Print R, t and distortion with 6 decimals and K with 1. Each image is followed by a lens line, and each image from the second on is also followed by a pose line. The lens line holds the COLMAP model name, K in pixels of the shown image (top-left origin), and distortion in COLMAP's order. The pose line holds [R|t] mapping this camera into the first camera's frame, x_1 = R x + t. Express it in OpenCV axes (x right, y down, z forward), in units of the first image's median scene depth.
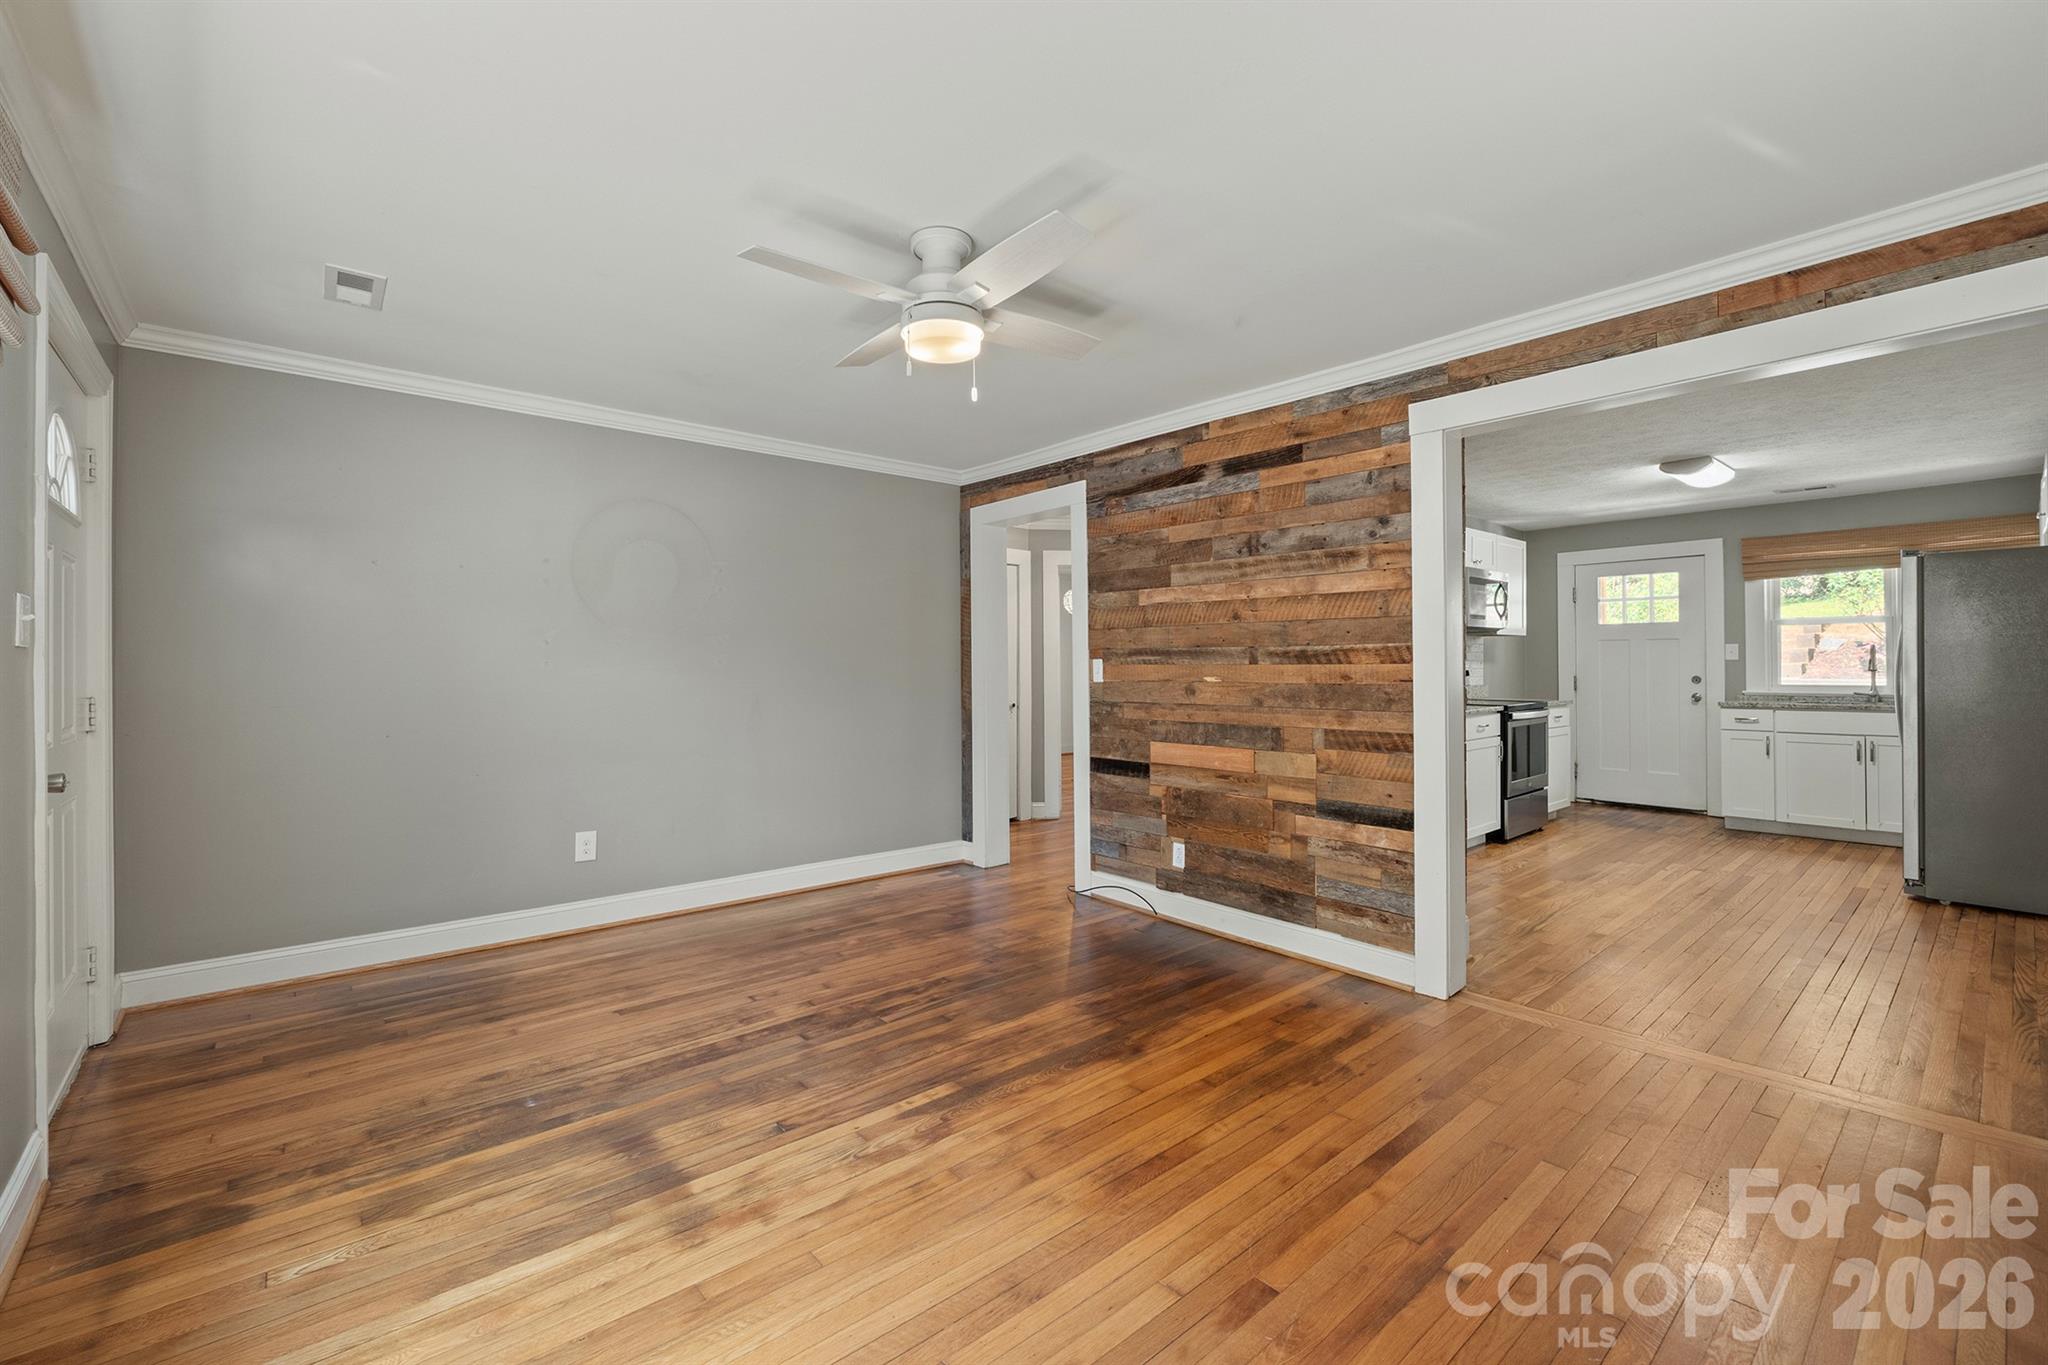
lens RADIAL K [[862.6, 0, 1028.6], [0, 862.6, 658.4], [0, 0, 1]] dist [-0.007965, 0.000082]
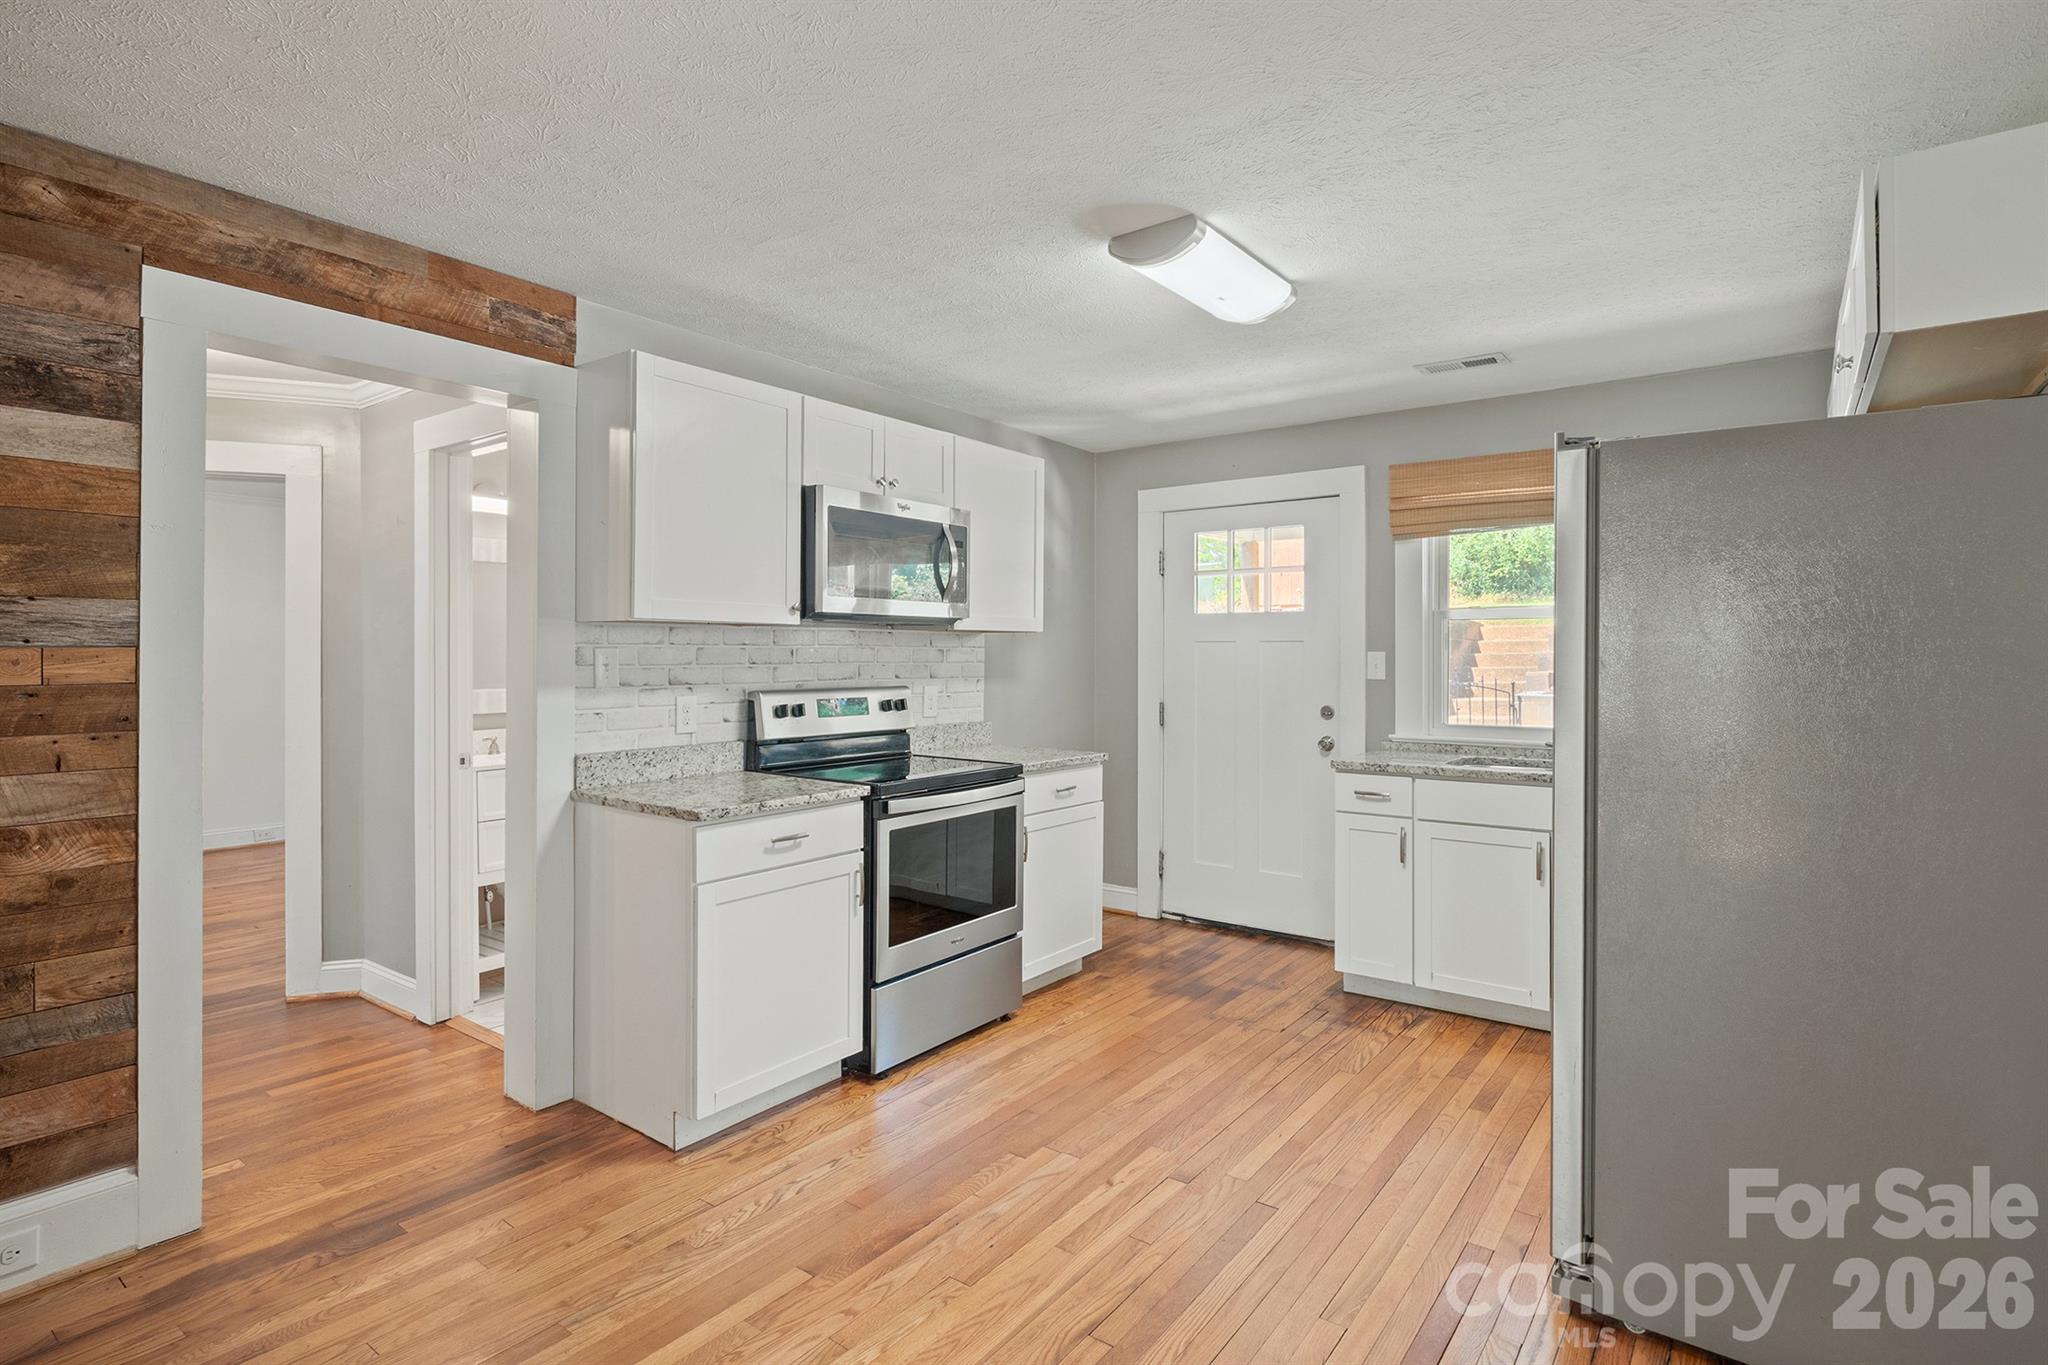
lens RADIAL K [[1022.6, 0, 1025.9], [0, 1022.6, 648.0], [0, 0, 1]] dist [-0.000228, -0.002076]
pose [[0.976748, 0.009412, 0.214186, 0.772627], [-0.009044, 0.999955, -0.002700, -0.026285], [-0.214202, 0.000700, 0.976789, 0.668174]]
